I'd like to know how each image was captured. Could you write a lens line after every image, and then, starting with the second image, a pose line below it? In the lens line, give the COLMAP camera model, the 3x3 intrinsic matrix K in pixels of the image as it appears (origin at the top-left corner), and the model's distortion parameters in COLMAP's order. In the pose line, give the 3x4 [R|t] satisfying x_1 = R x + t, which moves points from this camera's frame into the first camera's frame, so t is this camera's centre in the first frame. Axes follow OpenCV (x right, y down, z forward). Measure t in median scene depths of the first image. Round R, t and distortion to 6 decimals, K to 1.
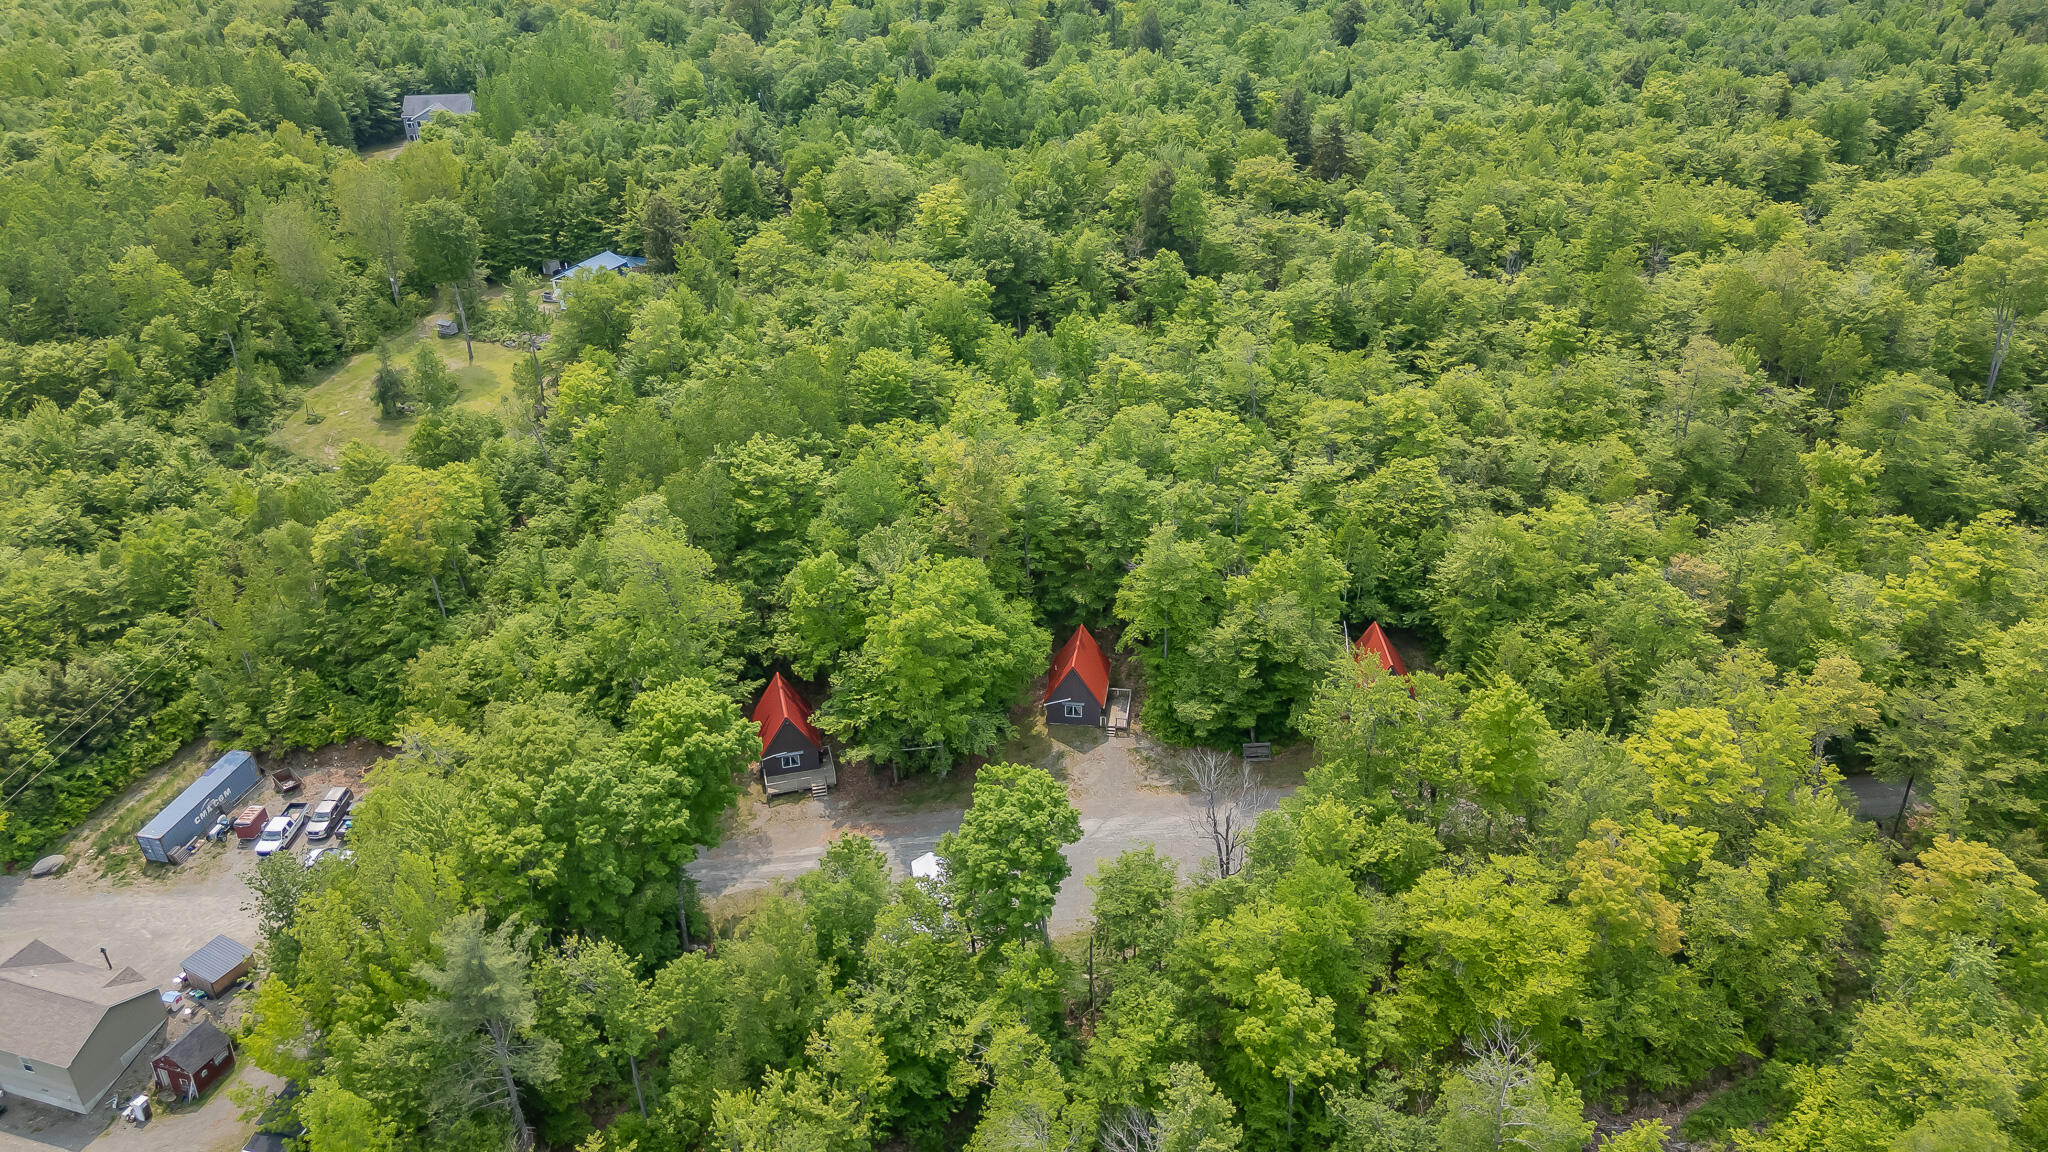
lens RADIAL K [[1492.3, 0, 1042.9], [0, 1492.3, 576.2], [0, 0, 1]] dist [0.085744, -0.089527]
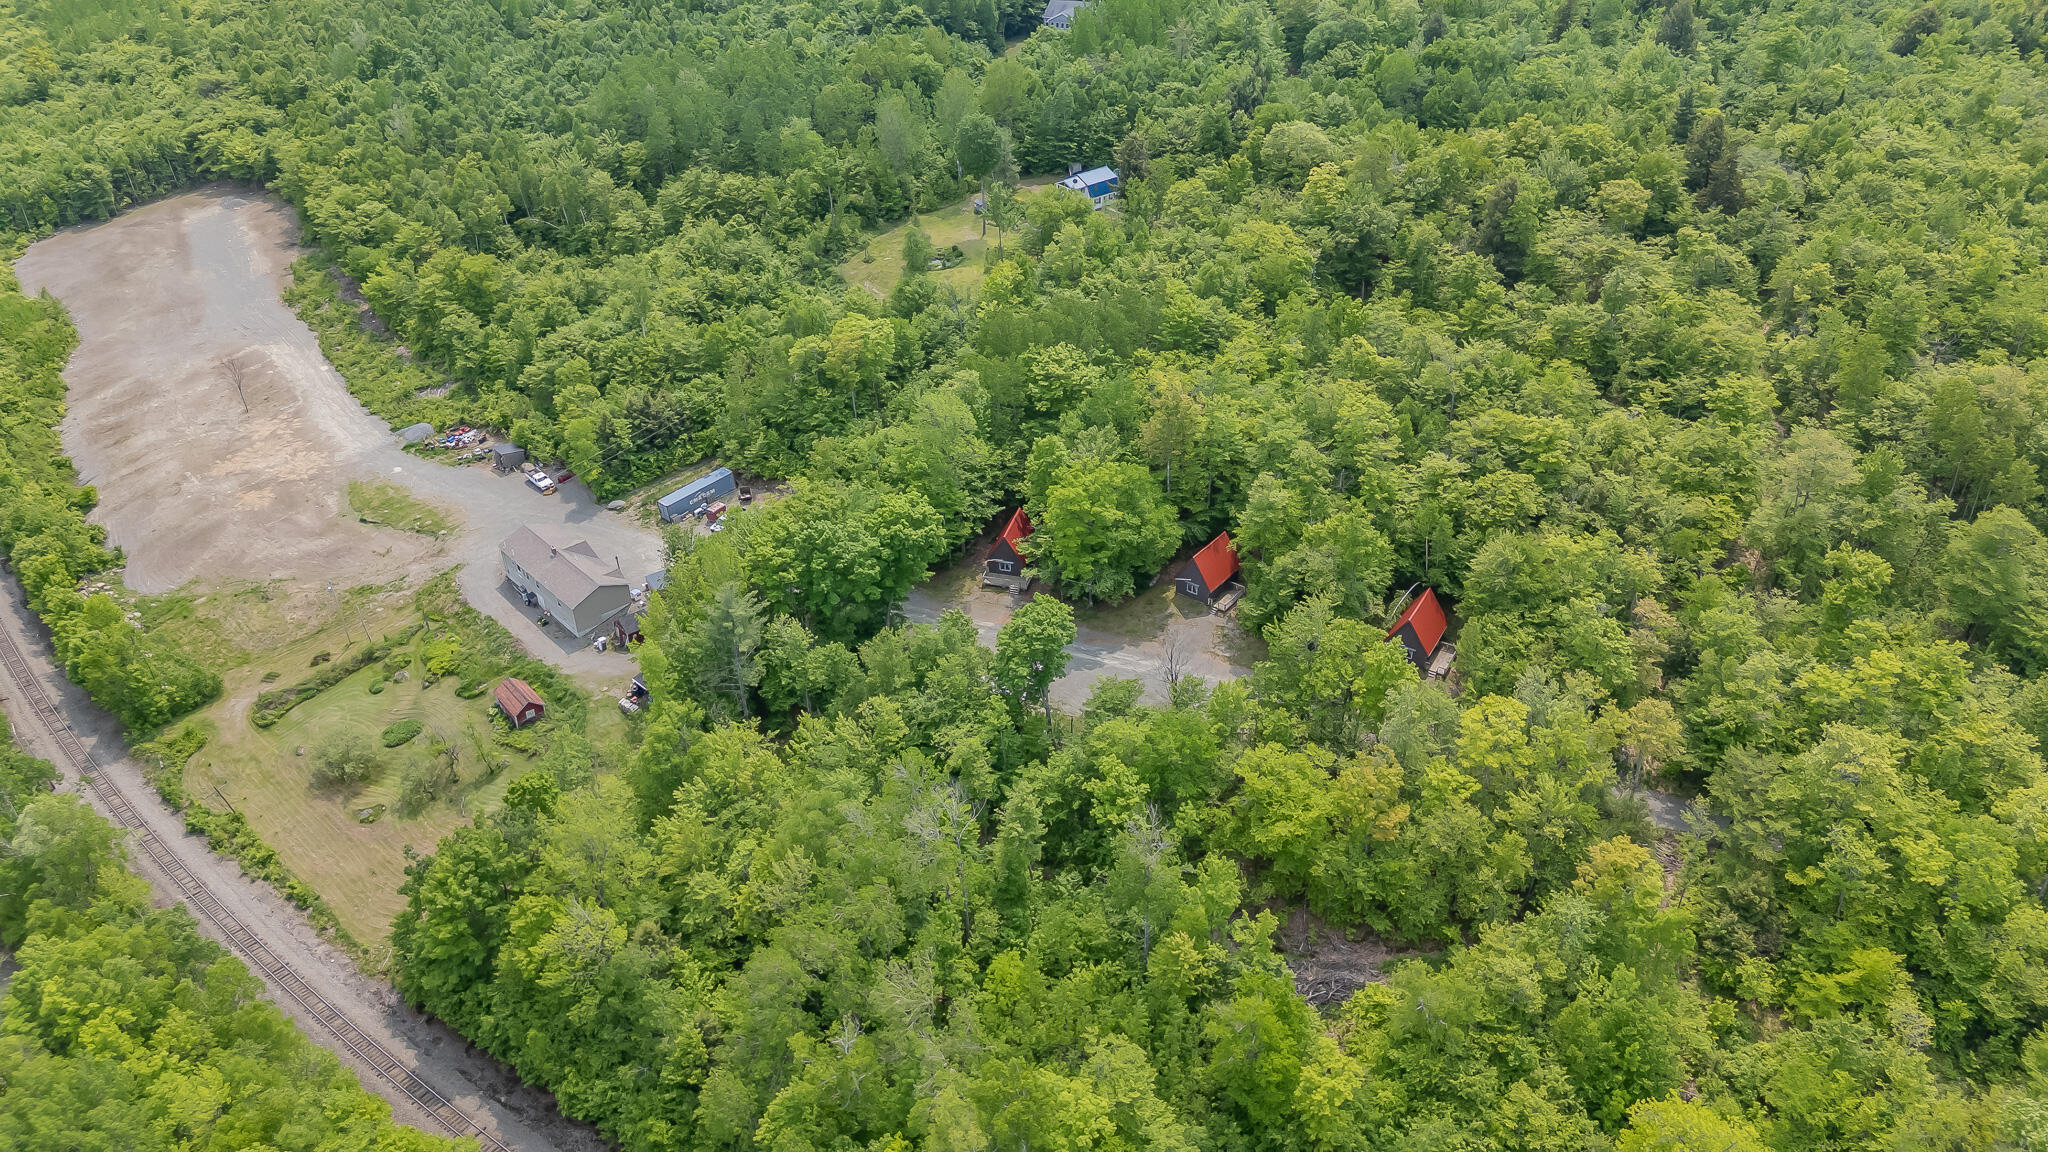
lens RADIAL K [[1492.3, 0, 1042.9], [0, 1492.3, 576.2], [0, 0, 1]] dist [0.085744, -0.089527]
pose [[0.872386, 0.275818, -0.403569, 0.430432], [-0.234932, 0.960577, 0.148656, -0.089254], [0.428661, -0.034874, 0.902792, -0.296783]]
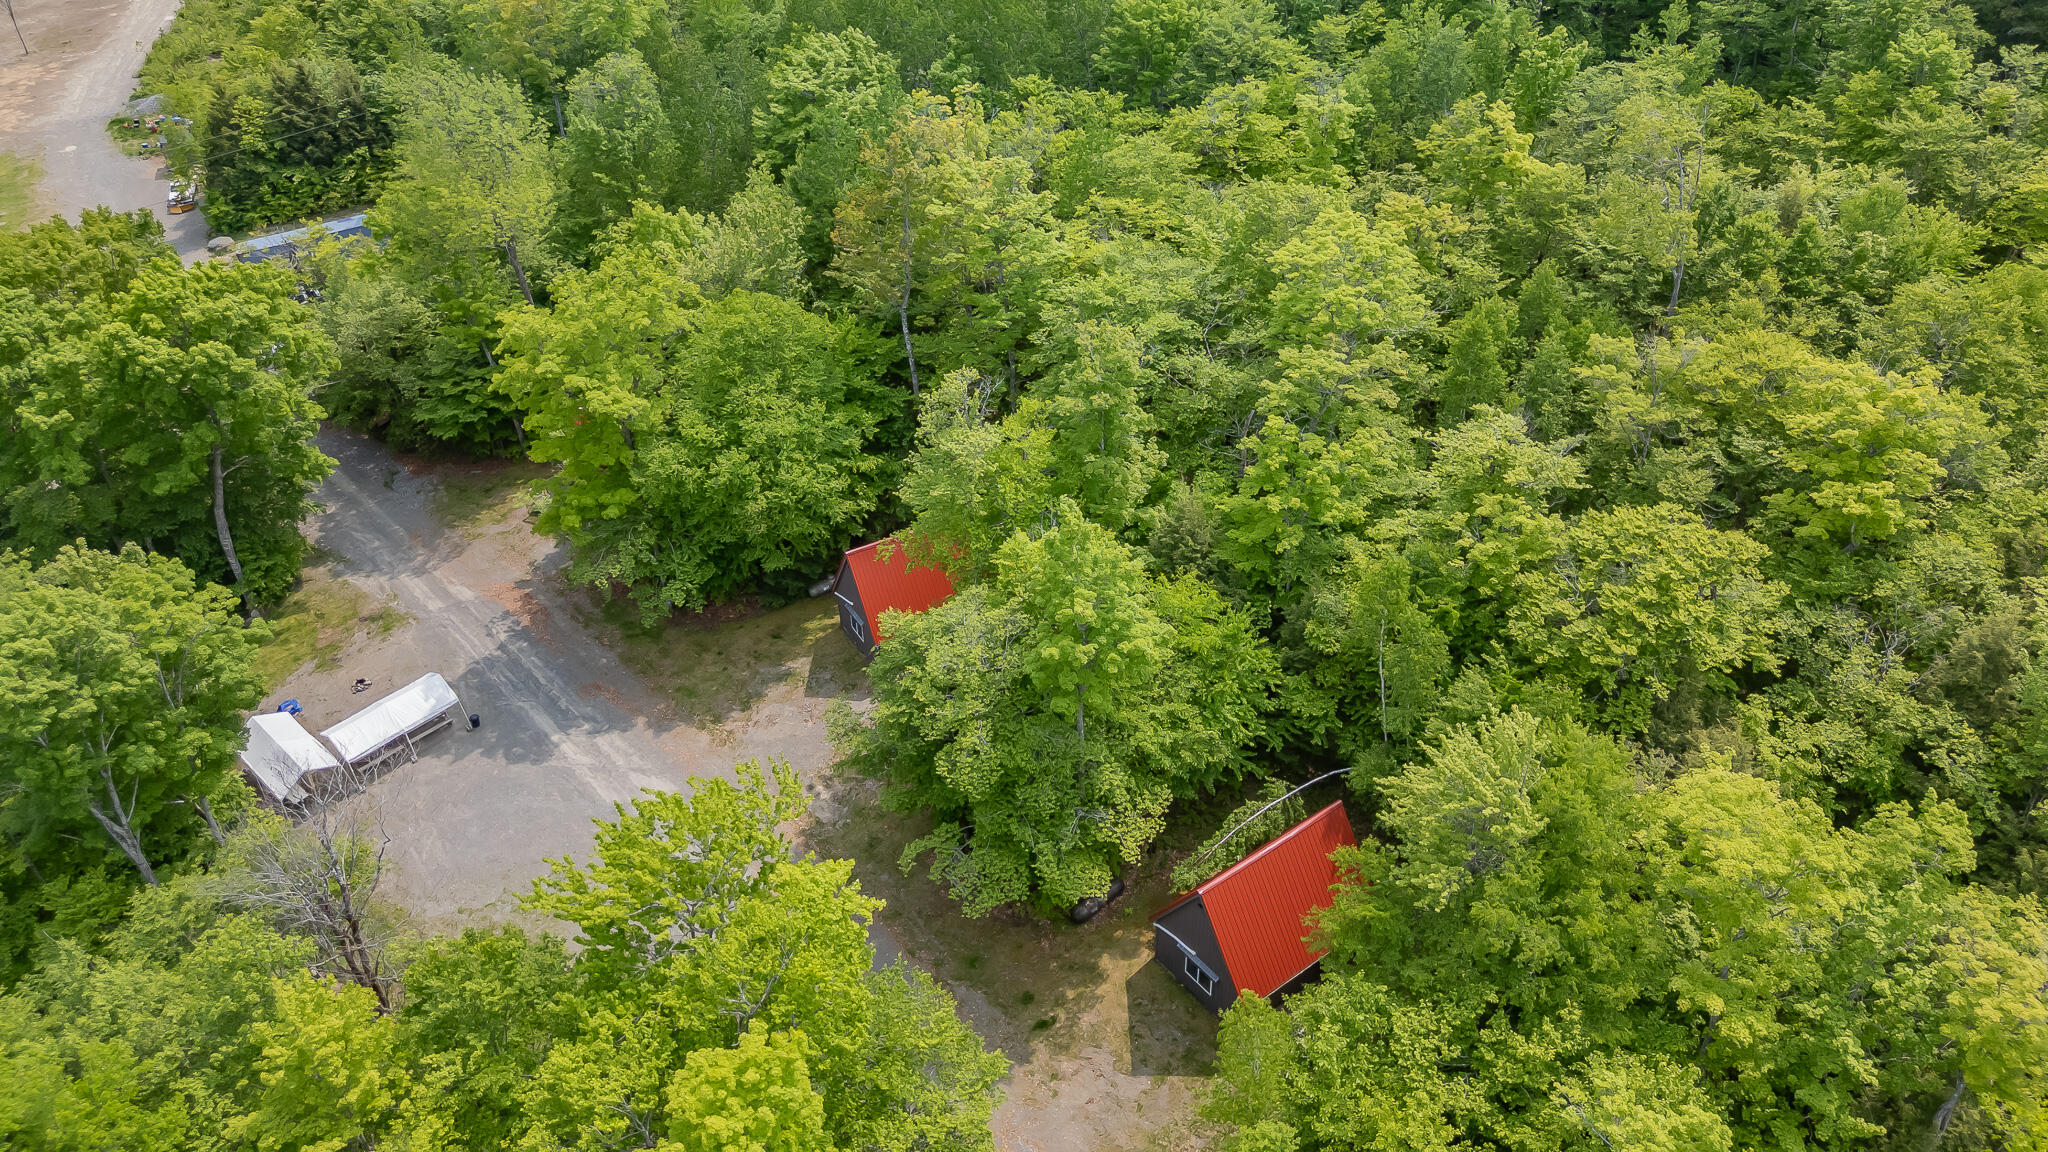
lens RADIAL K [[1492.3, 0, 1042.9], [0, 1492.3, 576.2], [0, 0, 1]] dist [0.085744, -0.089527]
pose [[0.615937, 0.482866, -0.622464, 0.390420], [-0.367223, 0.875022, 0.315411, -0.127018], [0.696971, 0.034310, 0.716278, 0.605283]]
